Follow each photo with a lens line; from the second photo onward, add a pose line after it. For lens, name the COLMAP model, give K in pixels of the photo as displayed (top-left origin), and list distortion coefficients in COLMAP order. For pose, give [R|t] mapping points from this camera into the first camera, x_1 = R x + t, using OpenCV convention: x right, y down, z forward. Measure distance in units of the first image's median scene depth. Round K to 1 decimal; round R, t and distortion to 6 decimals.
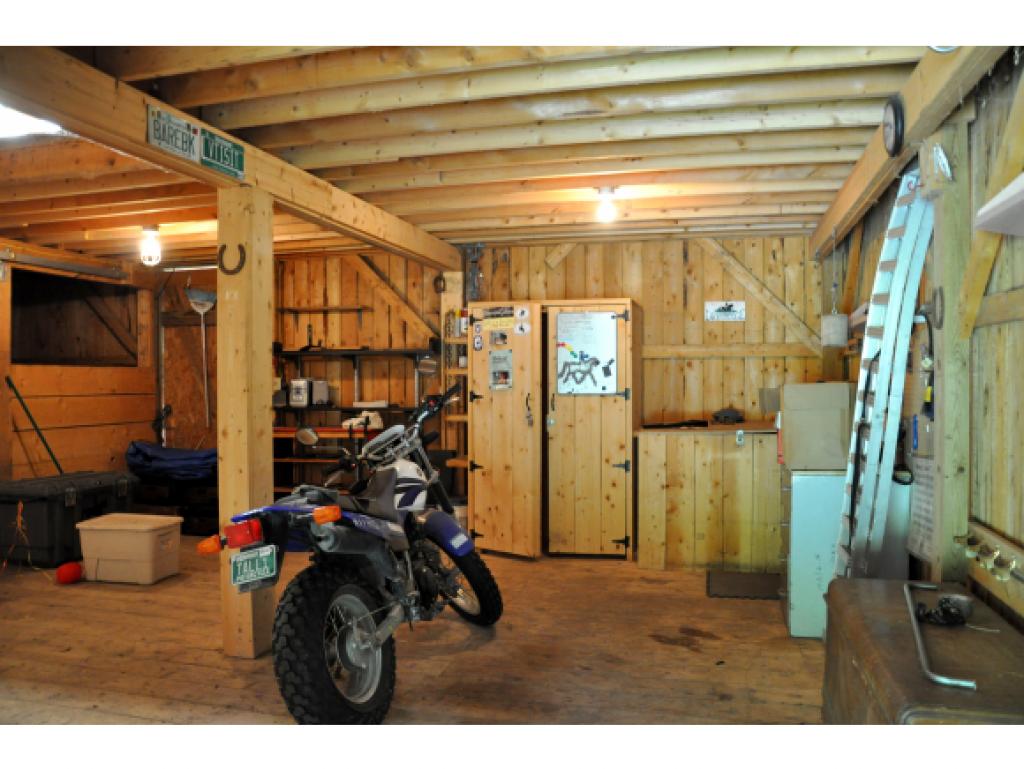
lens RADIAL K [[811.5, 0, 522.2], [0, 811.5, 390.0], [0, 0, 1]] dist [-0.123685, 0.083900]
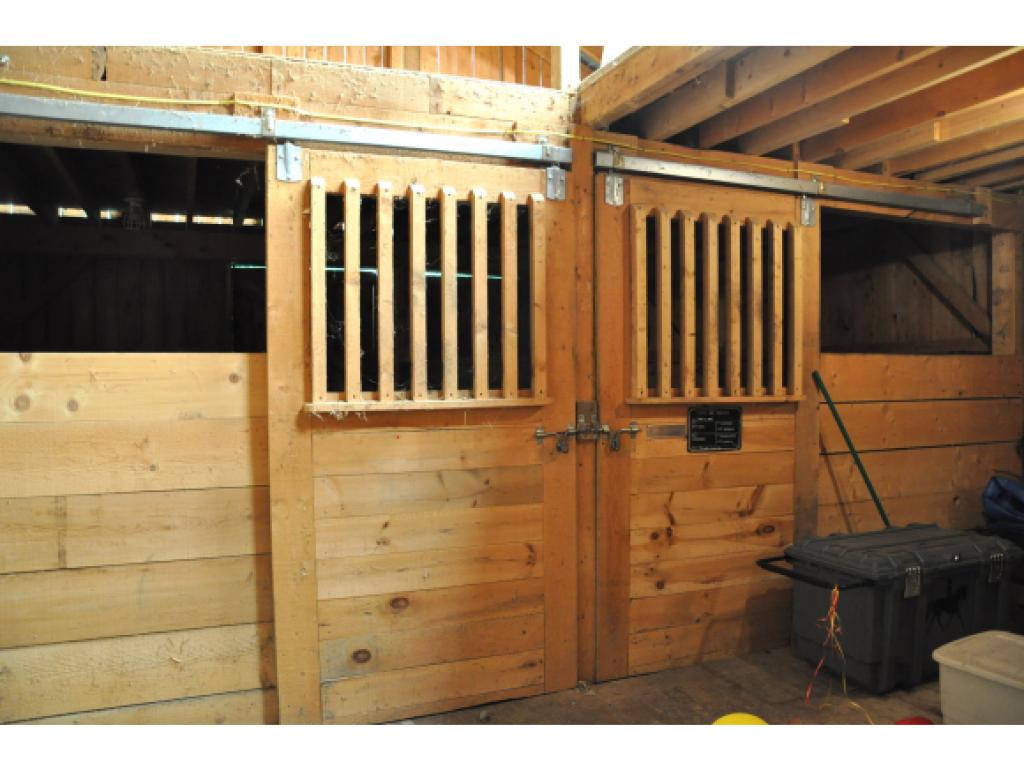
lens RADIAL K [[811.5, 0, 514.1], [0, 811.5, 385.1], [0, 0, 1]] dist [-0.123685, 0.083900]
pose [[0.612510, 0.016640, -0.790288, -0.259296], [-0.010802, 0.999861, 0.012680, -0.010261], [0.790389, 0.000770, 0.612605, 0.357192]]
